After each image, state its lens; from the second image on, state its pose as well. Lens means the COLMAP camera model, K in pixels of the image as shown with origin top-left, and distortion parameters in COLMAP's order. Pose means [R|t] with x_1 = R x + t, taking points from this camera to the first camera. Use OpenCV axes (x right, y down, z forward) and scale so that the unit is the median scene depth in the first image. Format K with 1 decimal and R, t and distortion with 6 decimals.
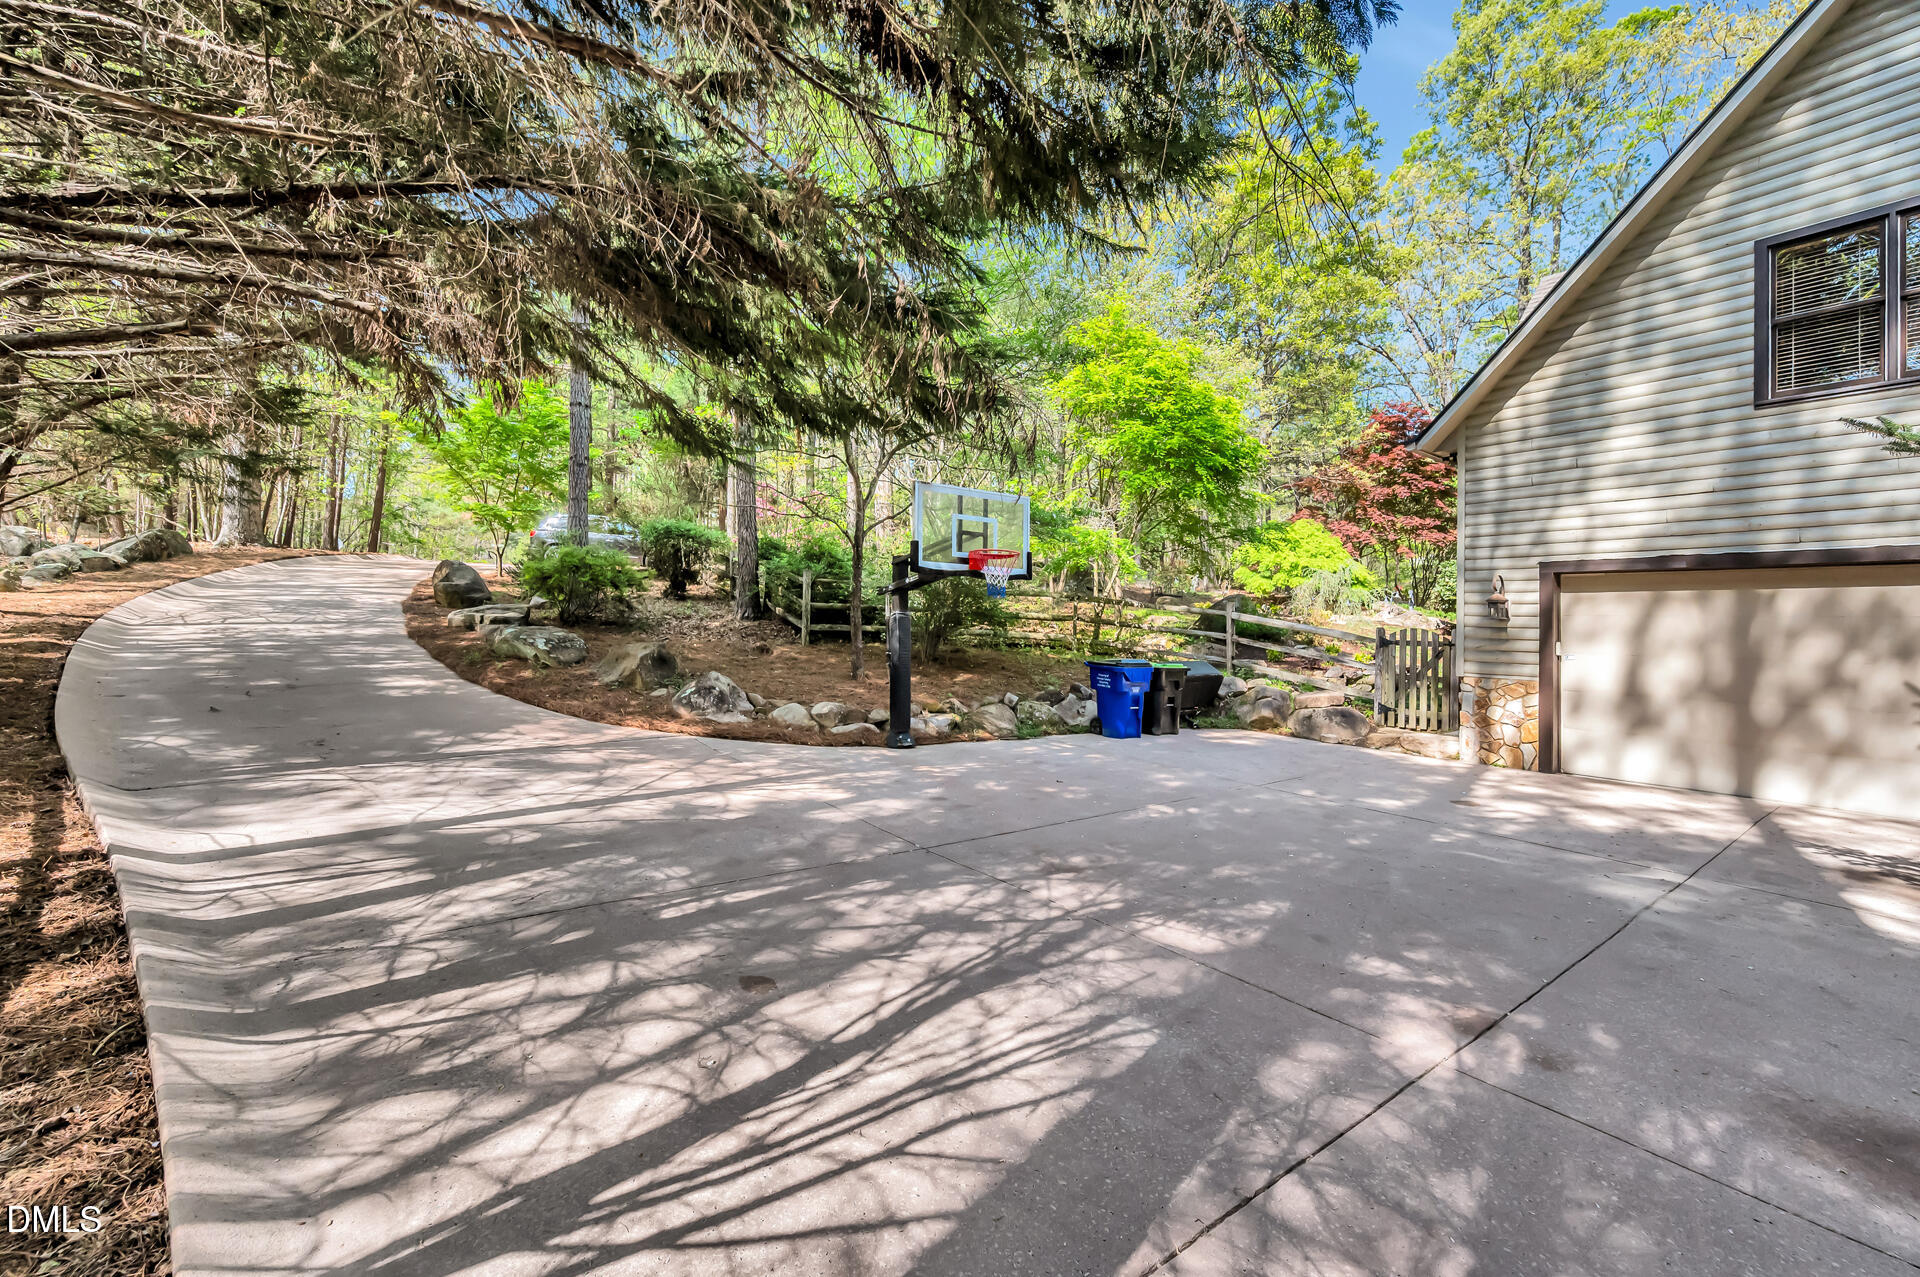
lens RADIAL K [[817.2, 0, 937.2], [0, 817.2, 614.5], [0, 0, 1]] dist [0.000817, -0.001001]
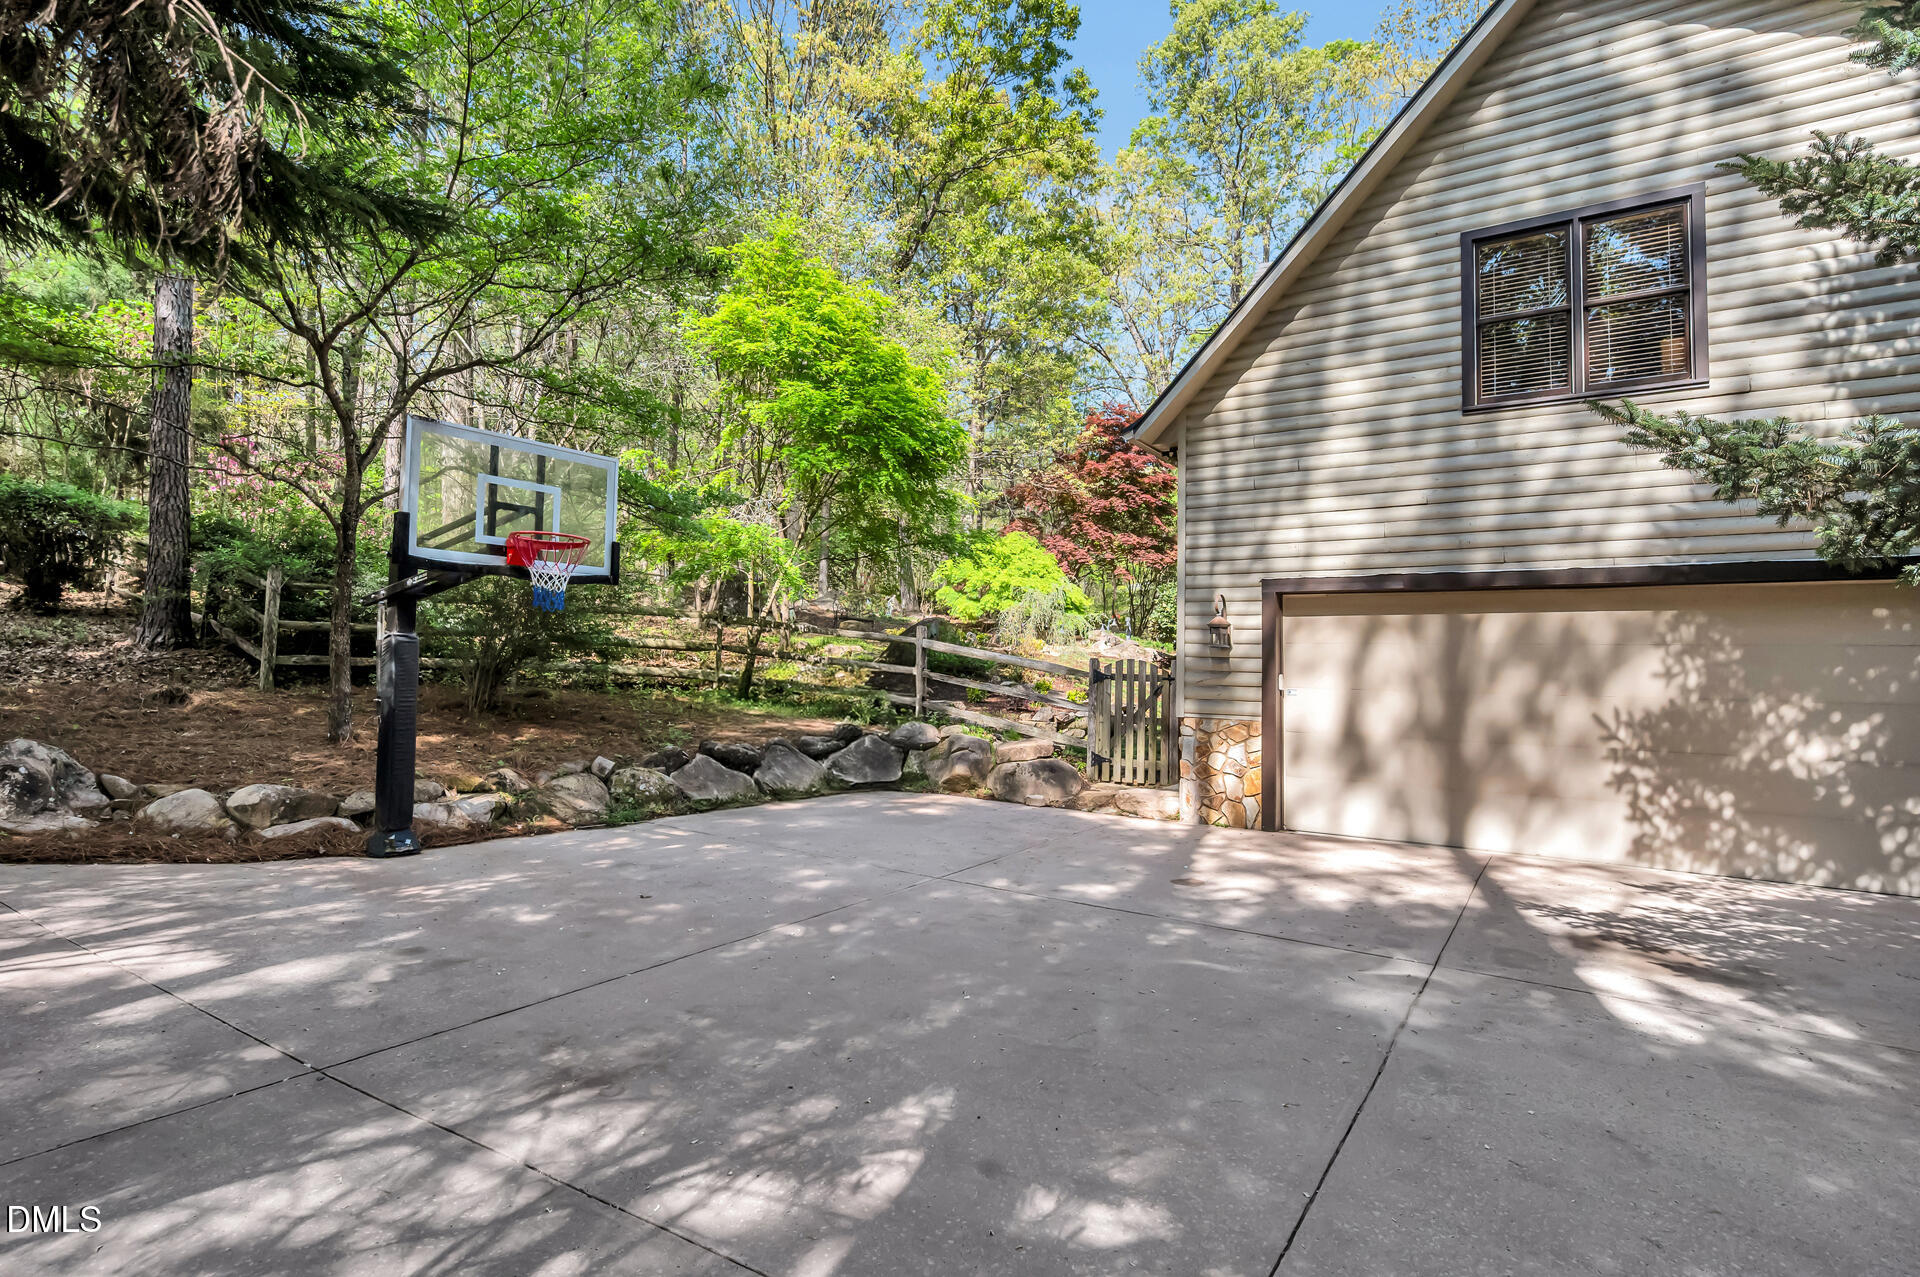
lens RADIAL K [[1002.2, 0, 959.3], [0, 1002.2, 644.8], [0, 0, 1]] dist [0.006489, 0.000223]
pose [[0.936702, 0.003655, 0.350108, 0.083089], [-0.002780, 0.999992, -0.003003, 0.006690], [-0.350116, 0.001839, 0.936704, 0.139072]]
